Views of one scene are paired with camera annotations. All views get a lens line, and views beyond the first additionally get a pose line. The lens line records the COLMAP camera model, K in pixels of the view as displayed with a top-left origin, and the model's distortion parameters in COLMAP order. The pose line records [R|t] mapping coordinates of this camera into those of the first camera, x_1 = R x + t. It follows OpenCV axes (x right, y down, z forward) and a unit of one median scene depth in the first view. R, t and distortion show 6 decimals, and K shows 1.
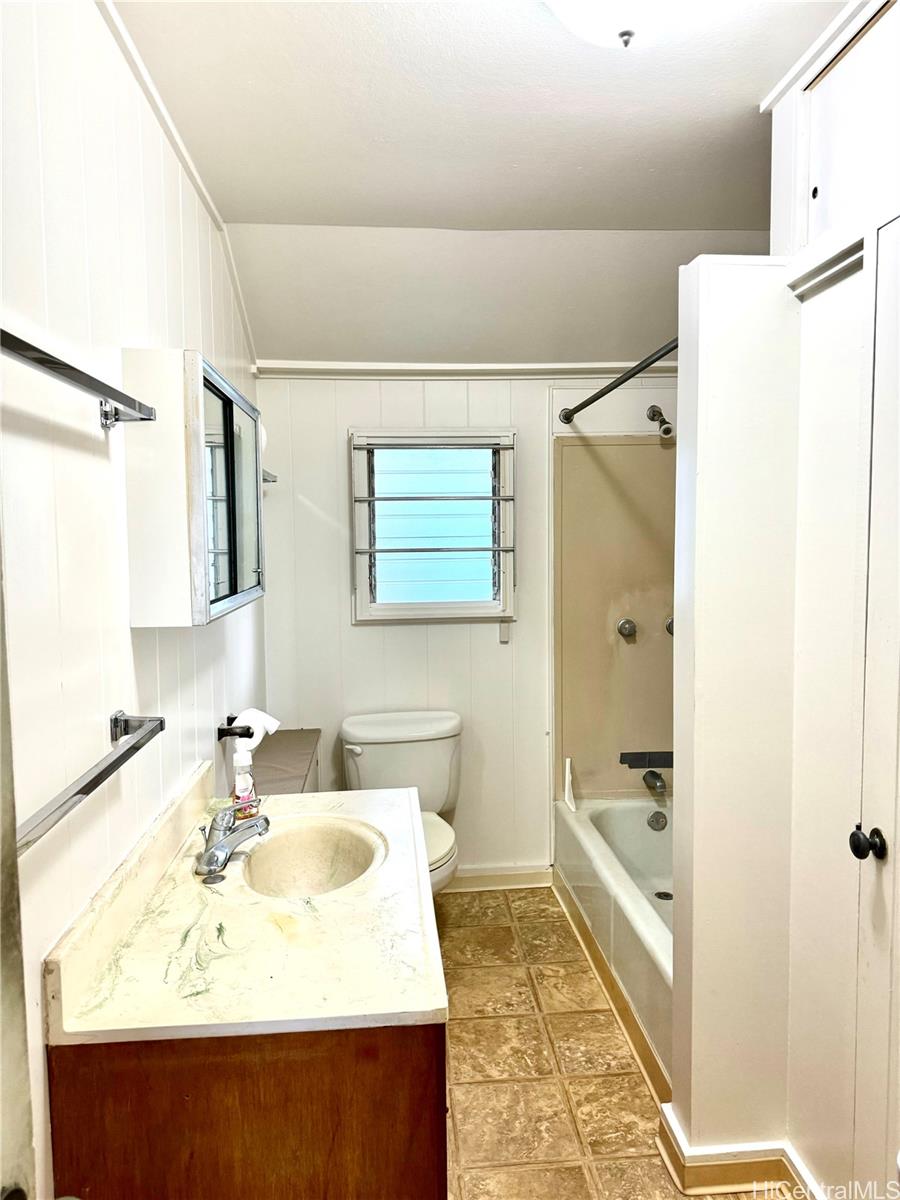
lens RADIAL K [[846.5, 0, 454.5], [0, 846.5, 598.8], [0, 0, 1]] dist [0.019410, -0.027316]
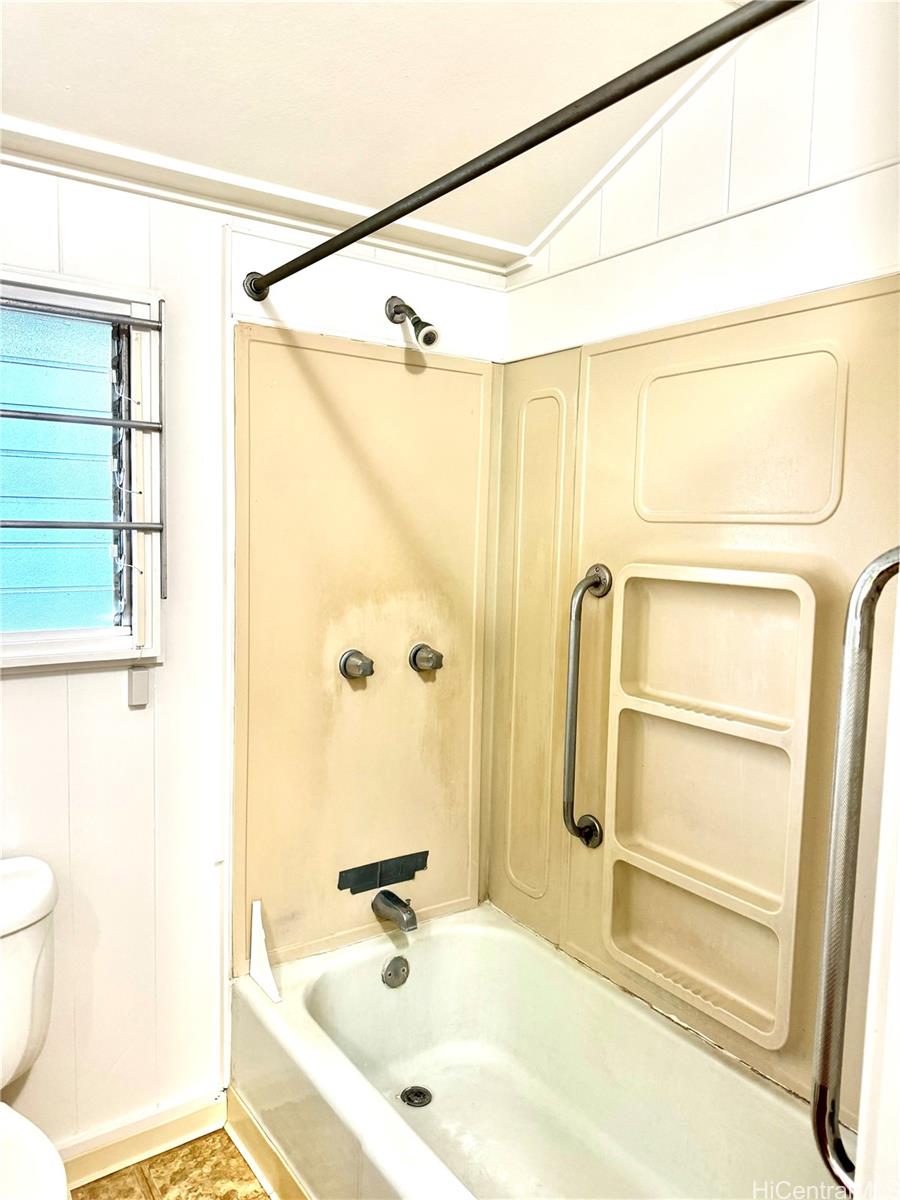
lens RADIAL K [[846.5, 0, 455.3], [0, 846.5, 607.0], [0, 0, 1]] dist [0.019410, -0.027316]
pose [[0.868090, -0.011728, 0.496267, -0.030234], [-0.009677, 0.999131, 0.040539, -0.032237], [-0.496312, -0.039994, 0.867223, 0.453353]]
